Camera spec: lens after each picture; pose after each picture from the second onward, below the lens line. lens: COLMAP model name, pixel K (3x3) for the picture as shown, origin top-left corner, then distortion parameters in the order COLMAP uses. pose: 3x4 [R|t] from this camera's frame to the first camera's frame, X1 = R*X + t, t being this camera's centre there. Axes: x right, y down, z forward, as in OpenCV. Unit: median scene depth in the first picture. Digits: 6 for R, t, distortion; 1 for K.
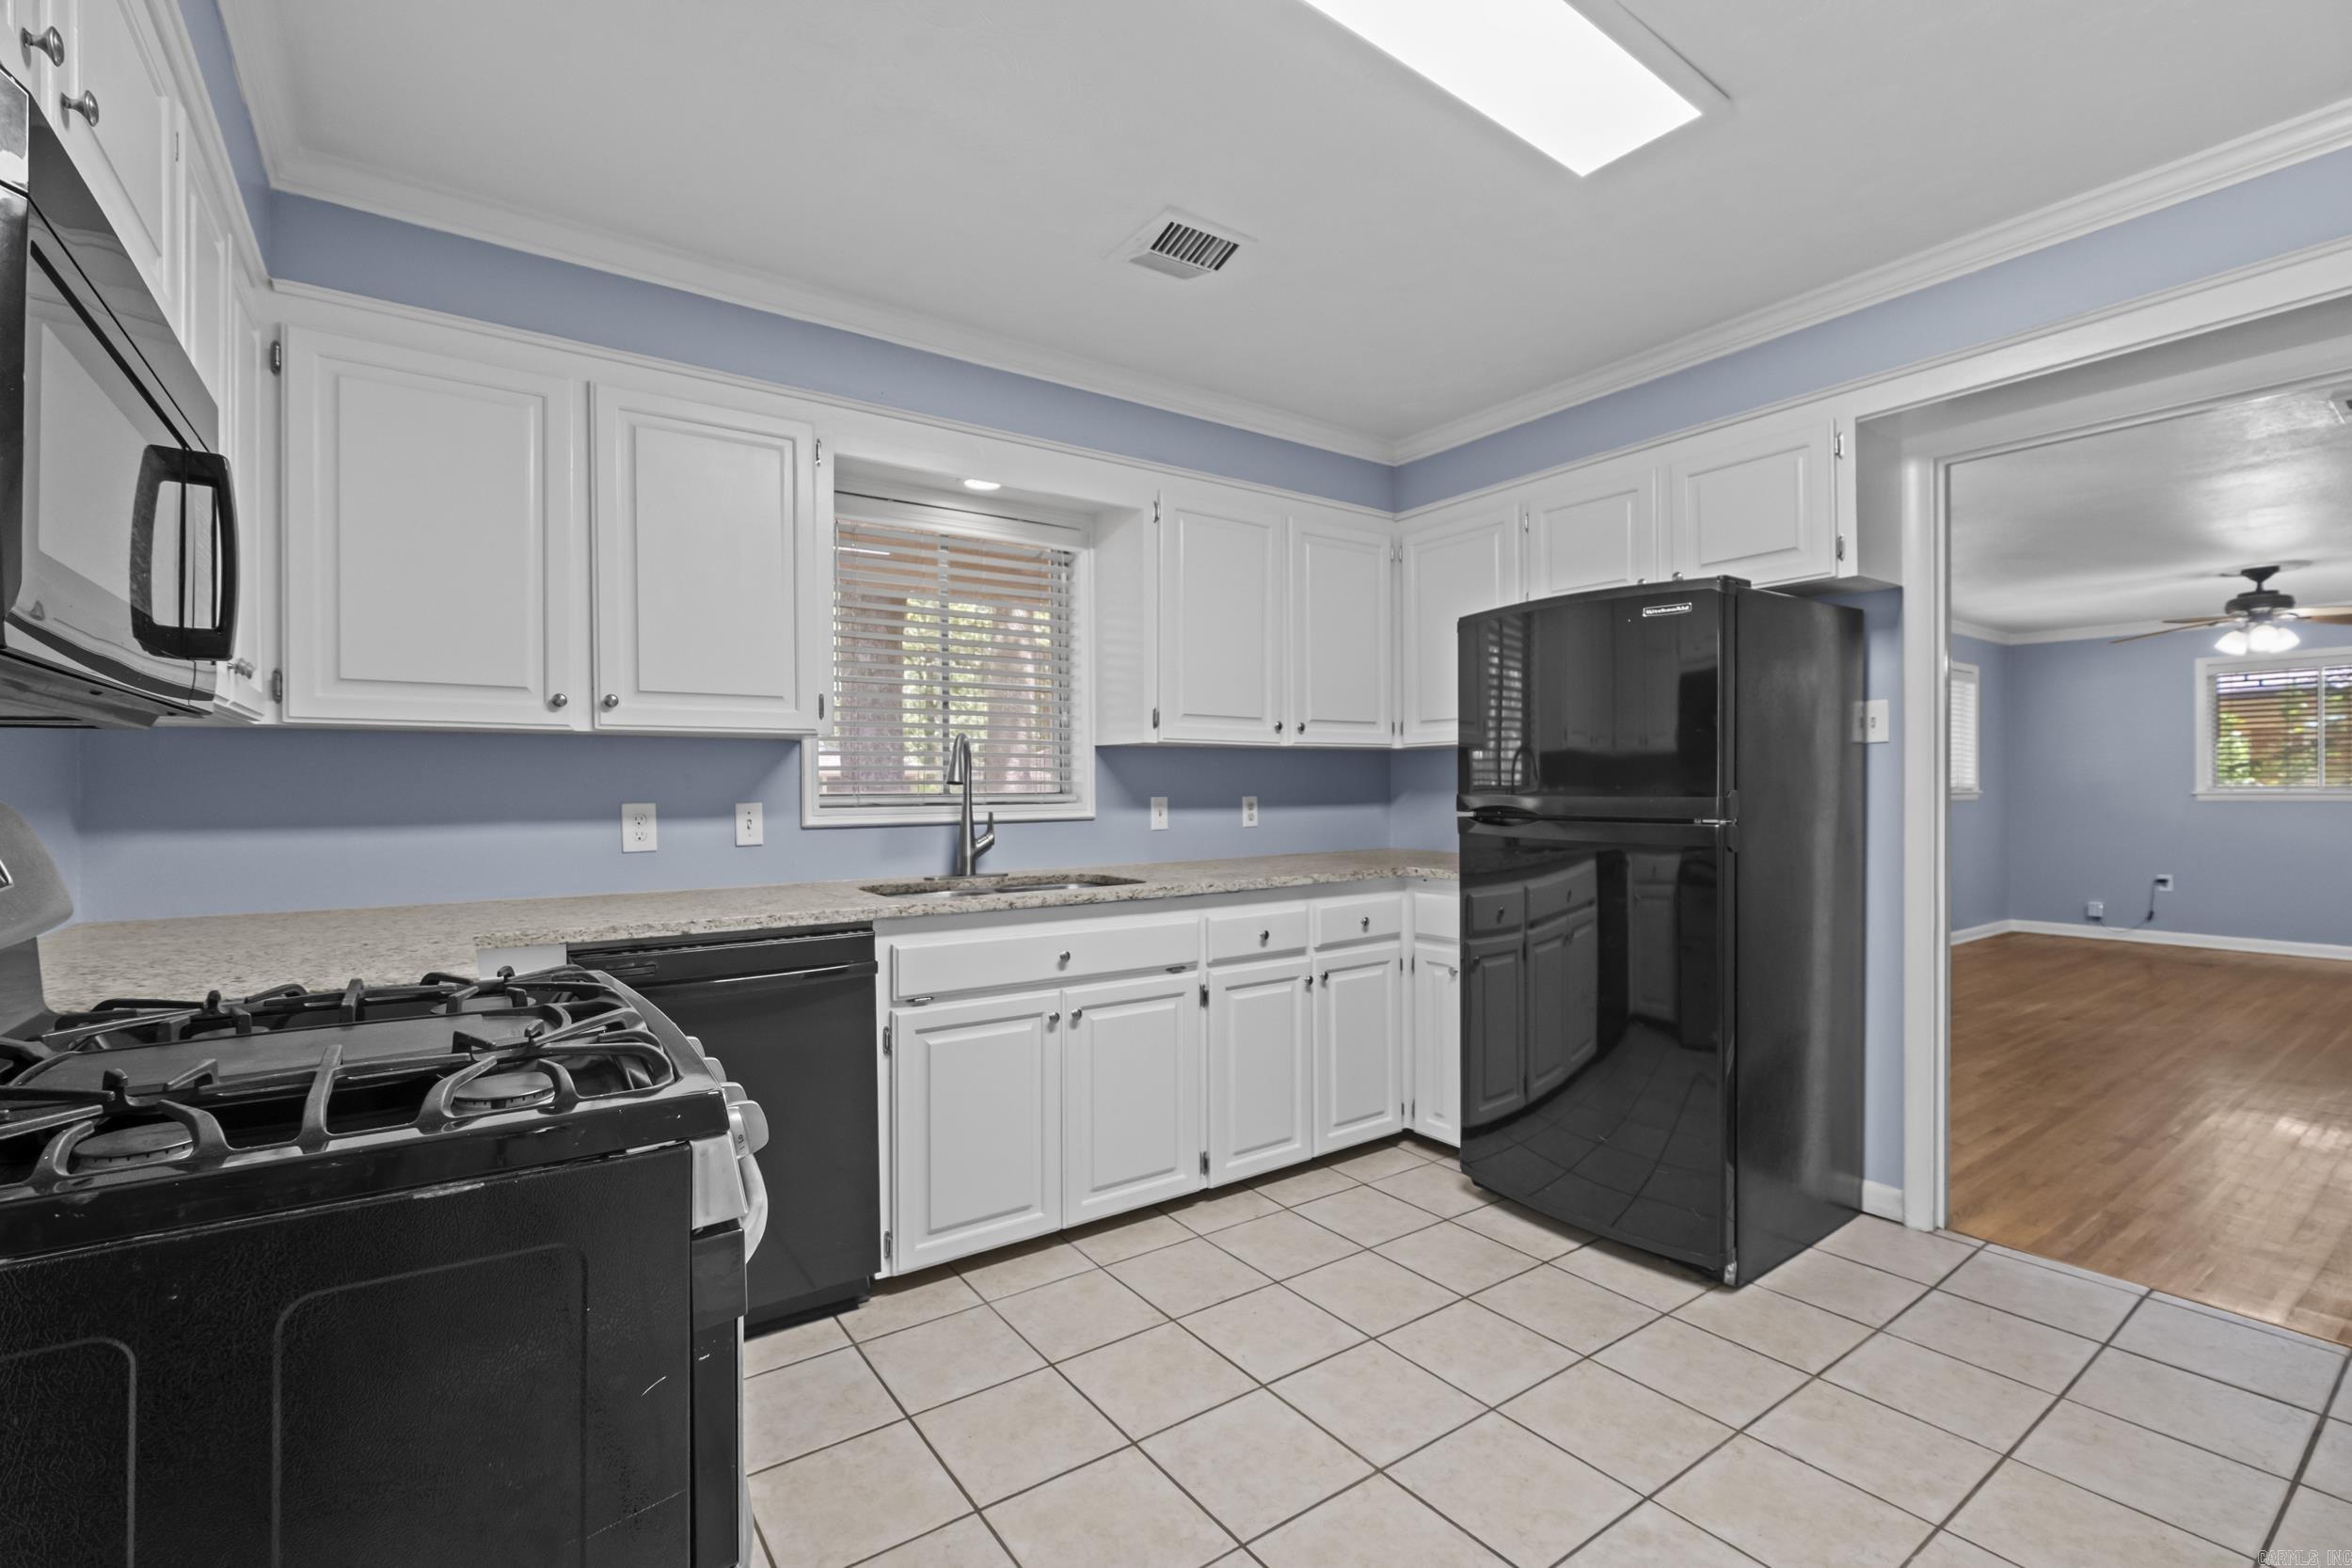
lens RADIAL K [[1021.2, 0, 1159.7], [0, 1021.2, 794.9], [0, 0, 1]] dist [-0.006952, 0.000524]
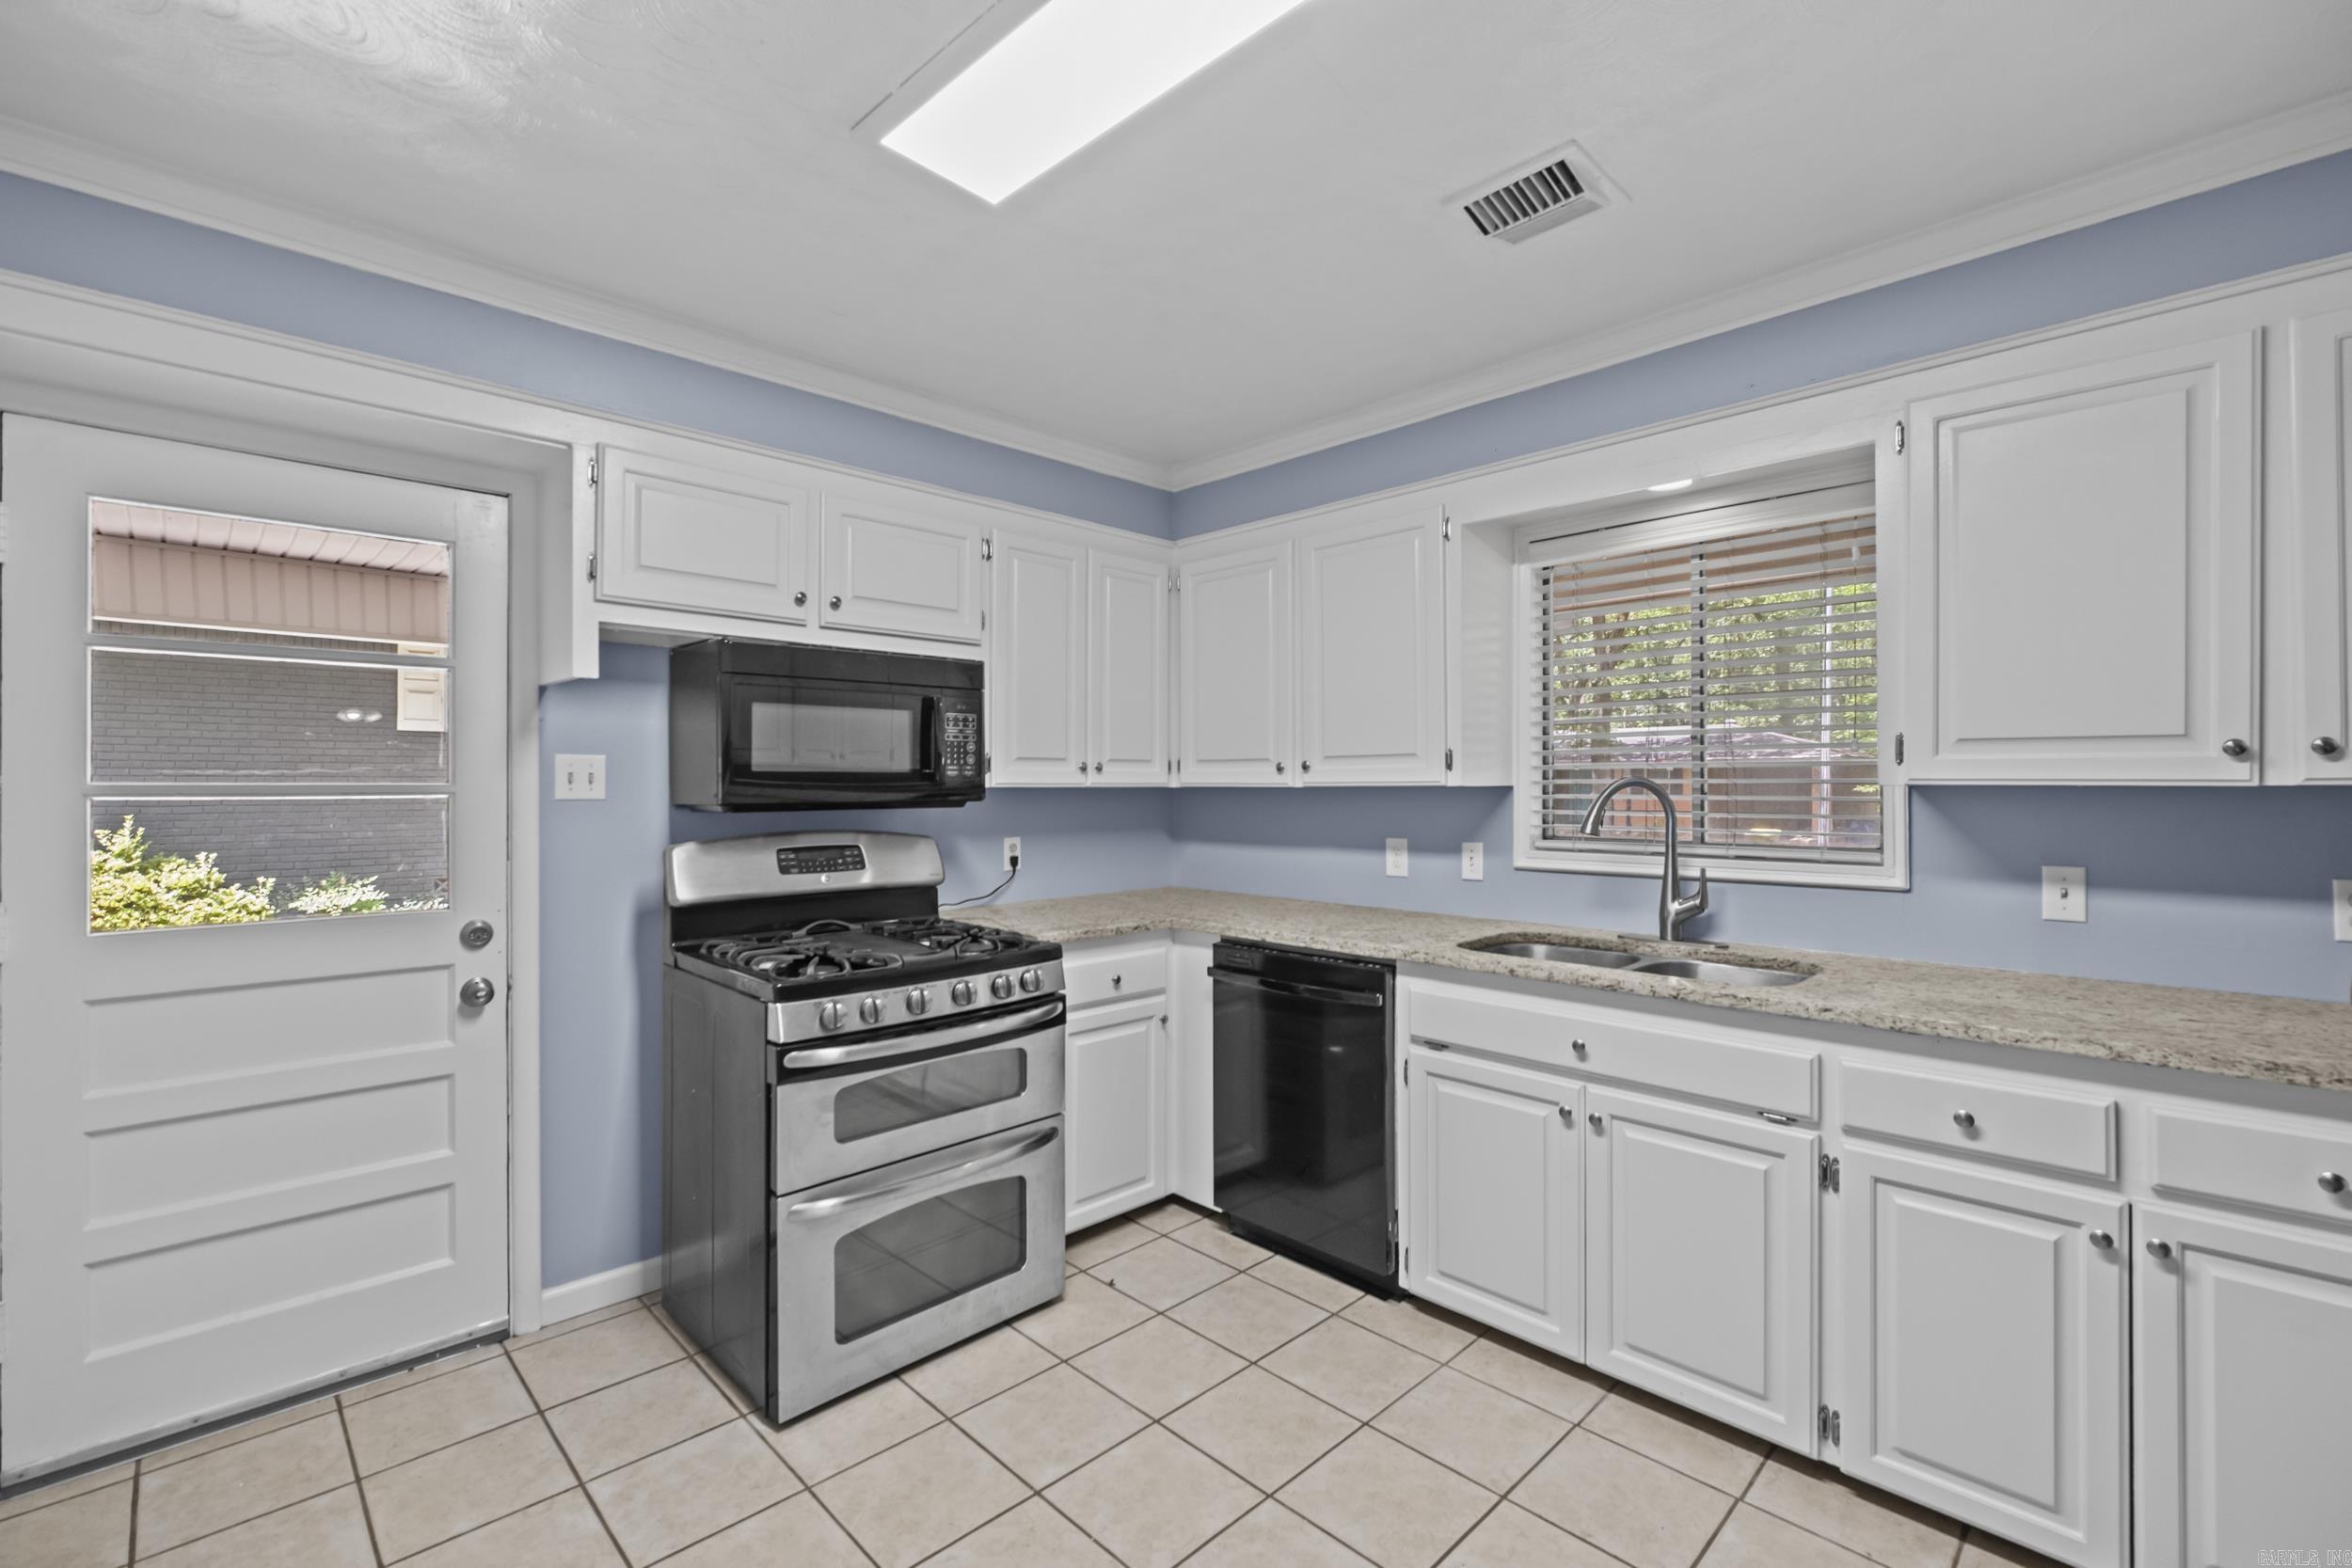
lens RADIAL K [[1021.2, 0, 1172.3], [0, 1021.2, 781.2], [0, 0, 1]] dist [-0.006952, 0.000524]
pose [[0.167011, 0.003041, -0.985950, 0.623898], [-0.006473, 0.999977, 0.001988, -0.056920], [0.985934, 0.006050, 0.167026, 0.466327]]
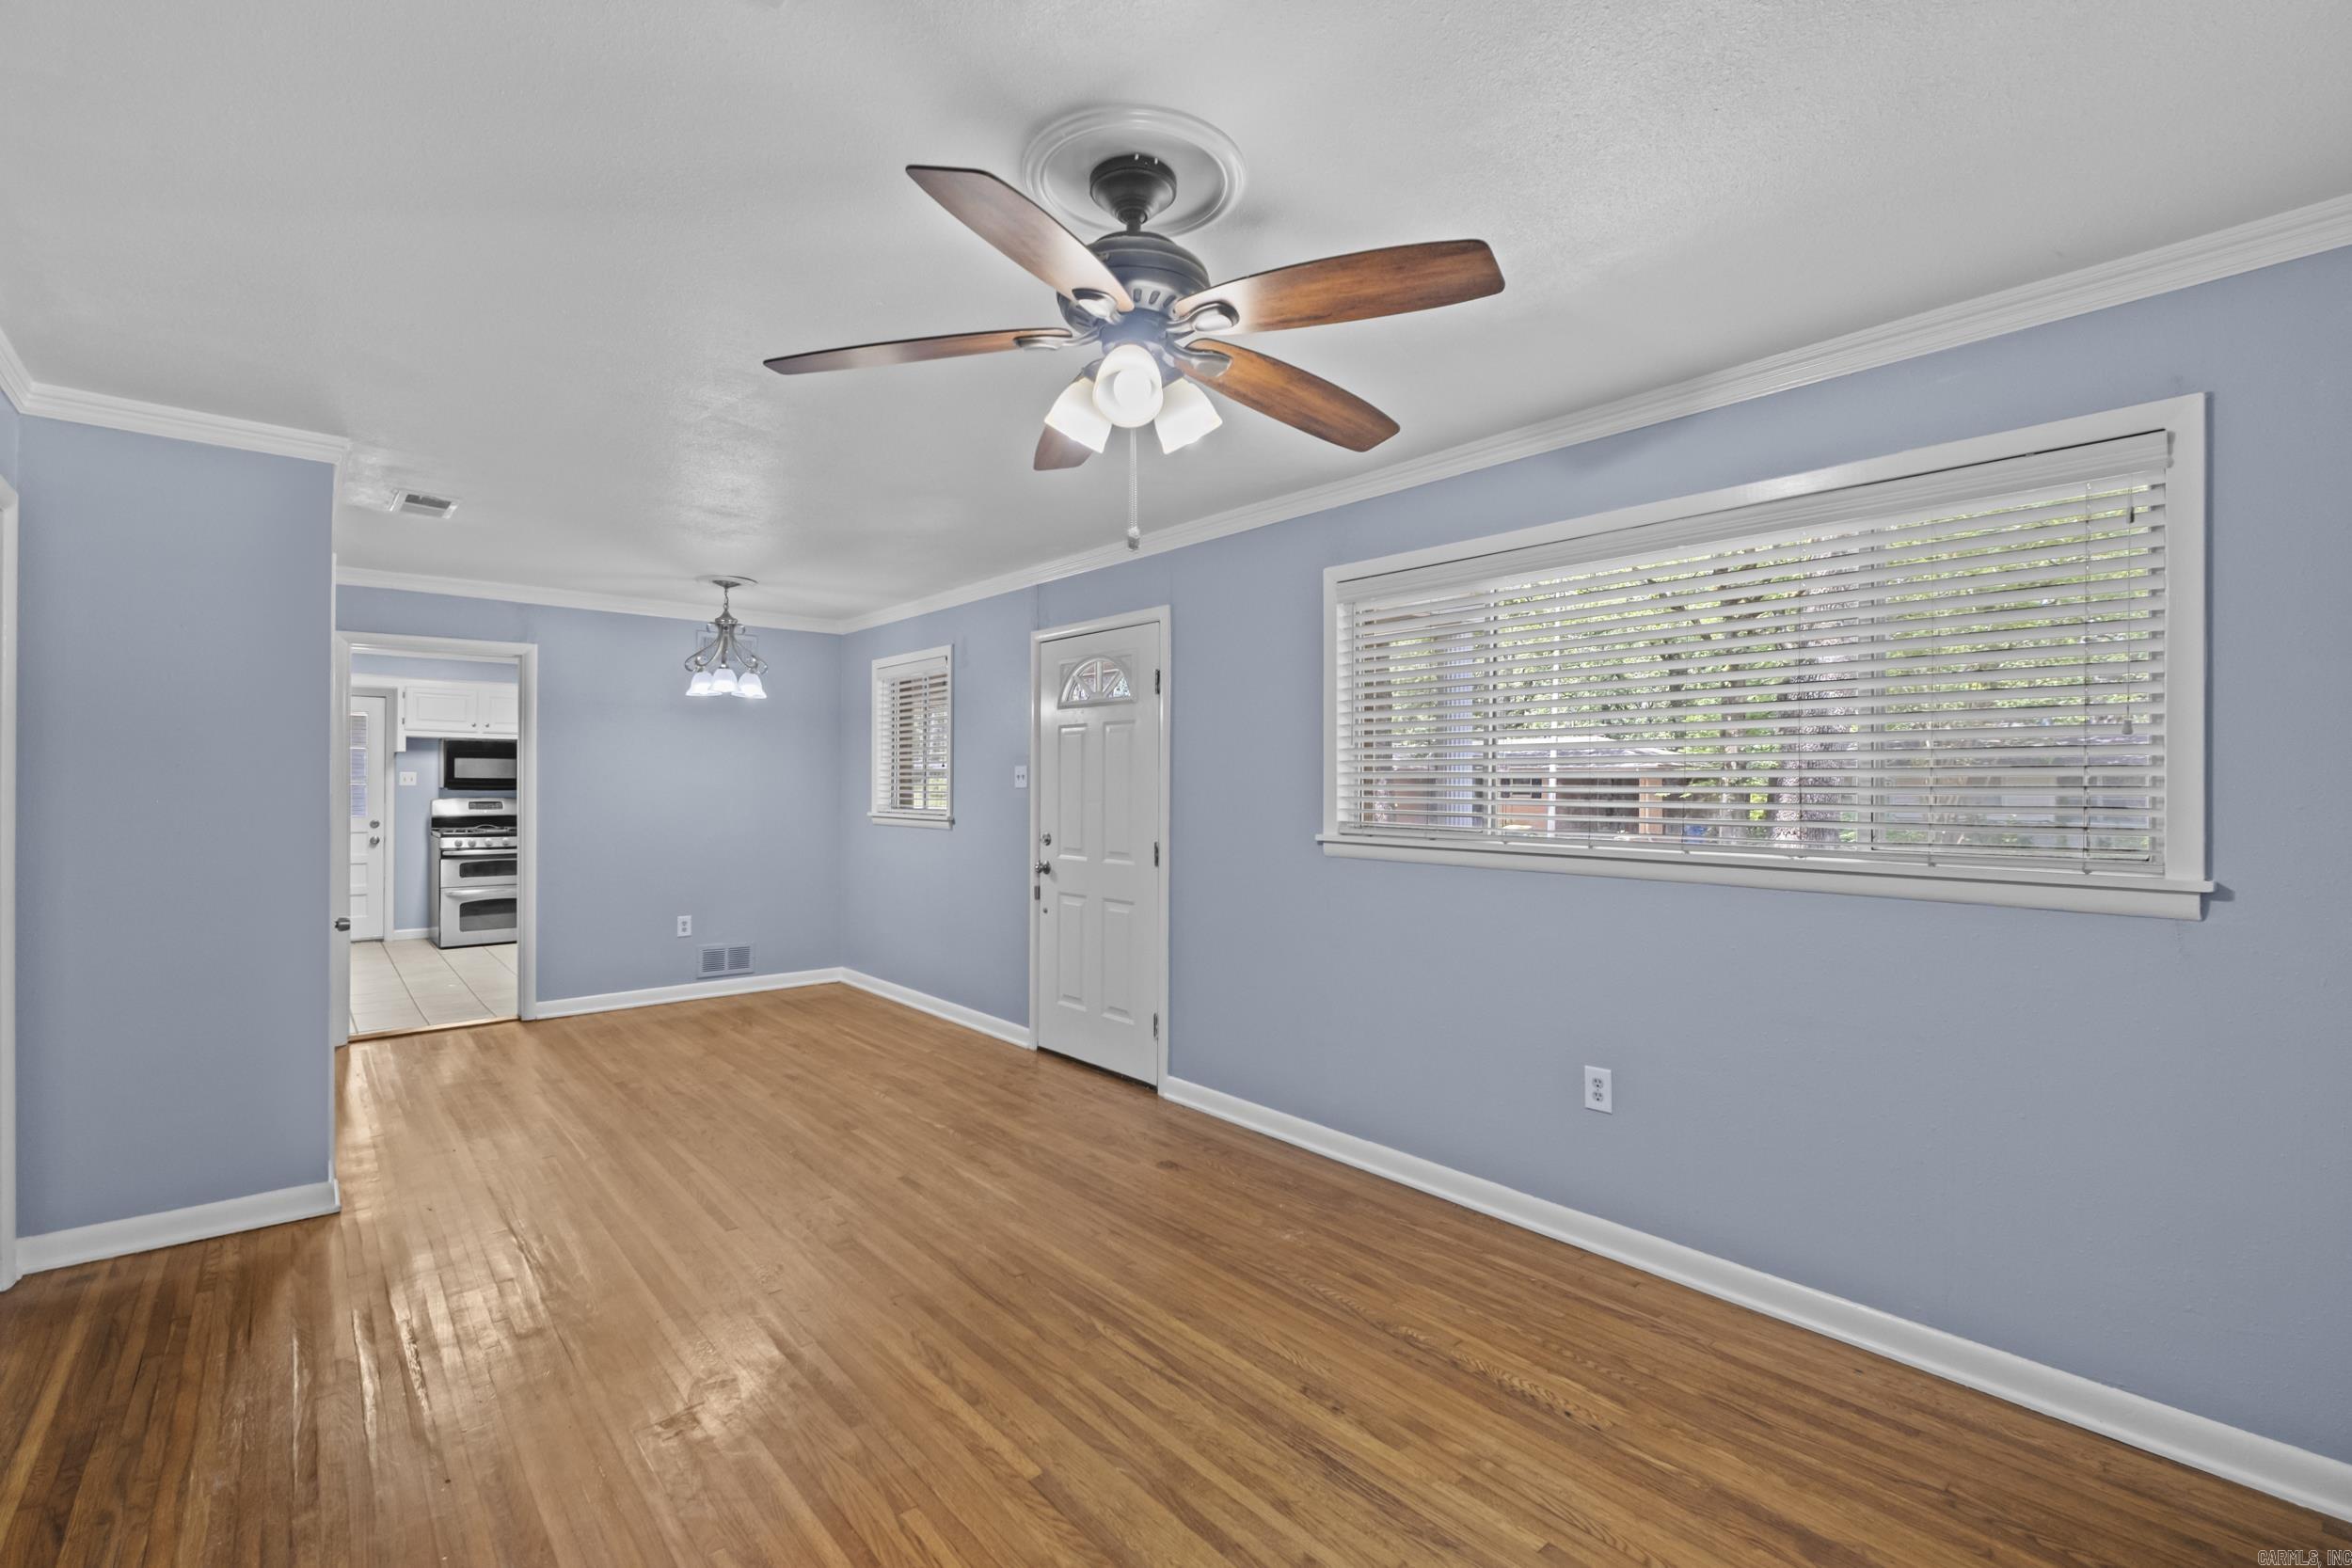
lens RADIAL K [[1021.2, 0, 1169.4], [0, 1021.2, 786.2], [0, 0, 1]] dist [-0.006952, 0.000524]
pose [[0.109050, 0.004170, -0.994028, 2.758778], [-0.012022, 0.999924, 0.002876, -0.068923], [0.993964, 0.011636, 0.109091, 1.924929]]
